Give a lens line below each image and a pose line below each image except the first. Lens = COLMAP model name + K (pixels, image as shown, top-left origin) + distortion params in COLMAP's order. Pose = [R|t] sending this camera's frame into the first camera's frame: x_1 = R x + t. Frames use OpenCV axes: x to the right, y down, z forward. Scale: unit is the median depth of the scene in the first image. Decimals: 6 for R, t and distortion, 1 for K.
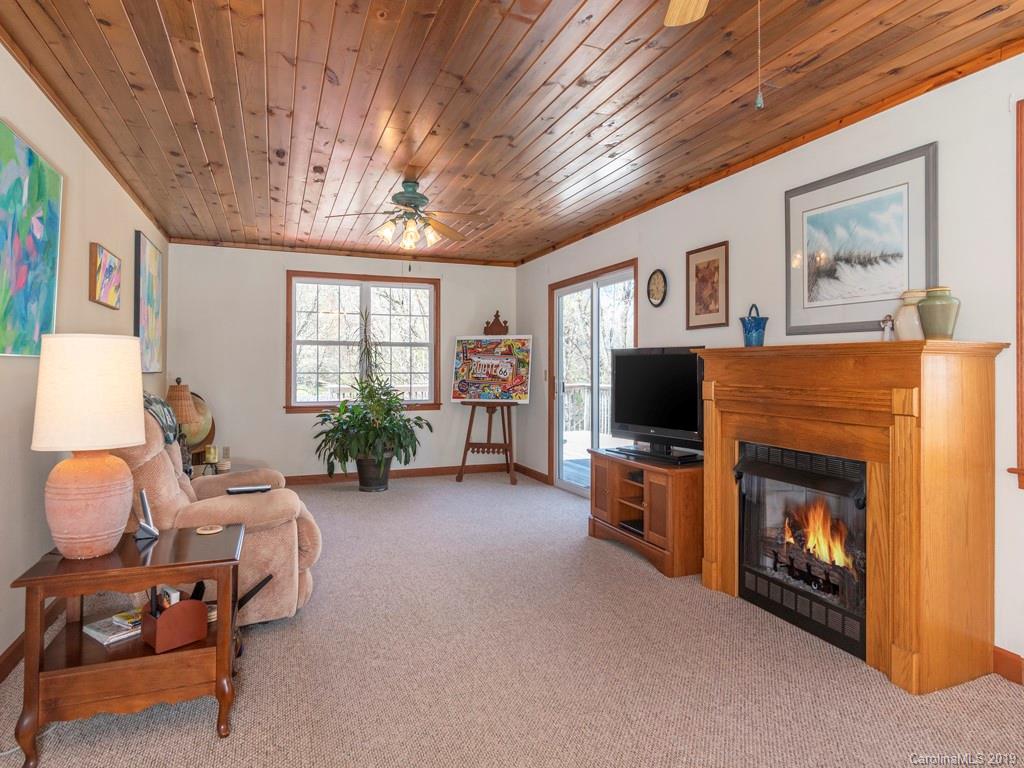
lens RADIAL K [[509.1, 0, 512.0], [0, 509.1, 384.0], [0, 0, 1]] dist [0.003093, 0.000287]
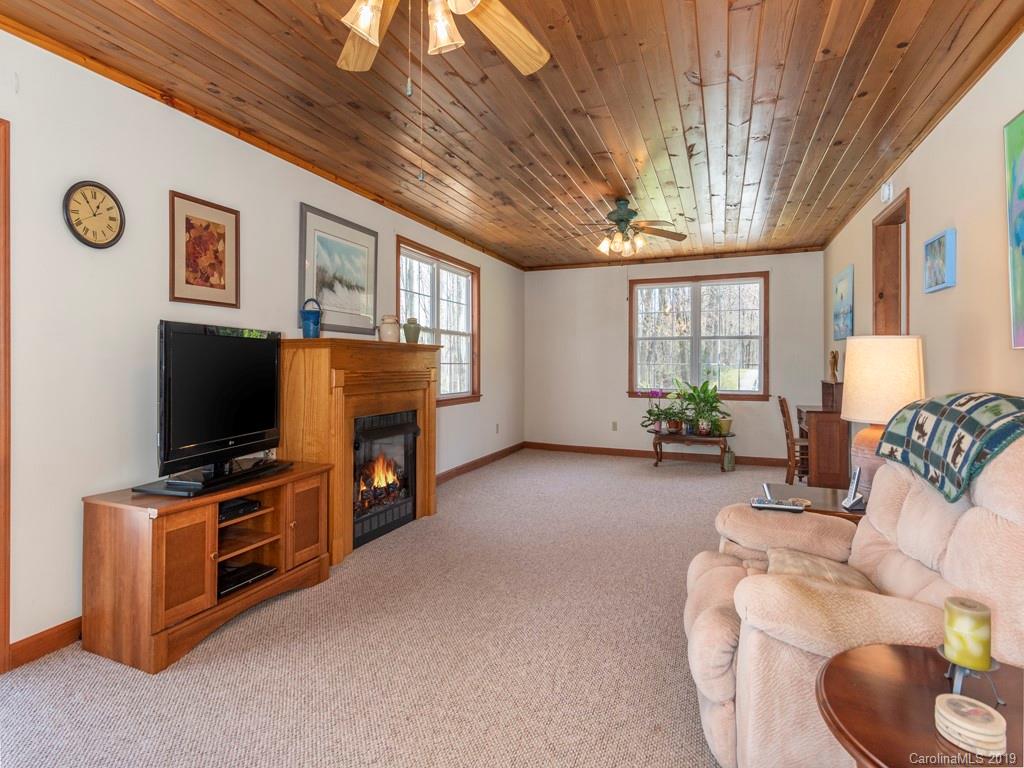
lens RADIAL K [[524.0, 0, 512.0], [0, 524.0, 384.0], [0, 0, 1]] dist [0.001563, 0.000337]
pose [[-0.684686, -0.035305, 0.727983, -0.690575], [0.016631, 0.997809, 0.064033, -0.040562], [-0.728649, 0.055950, -0.682598, 1.560952]]
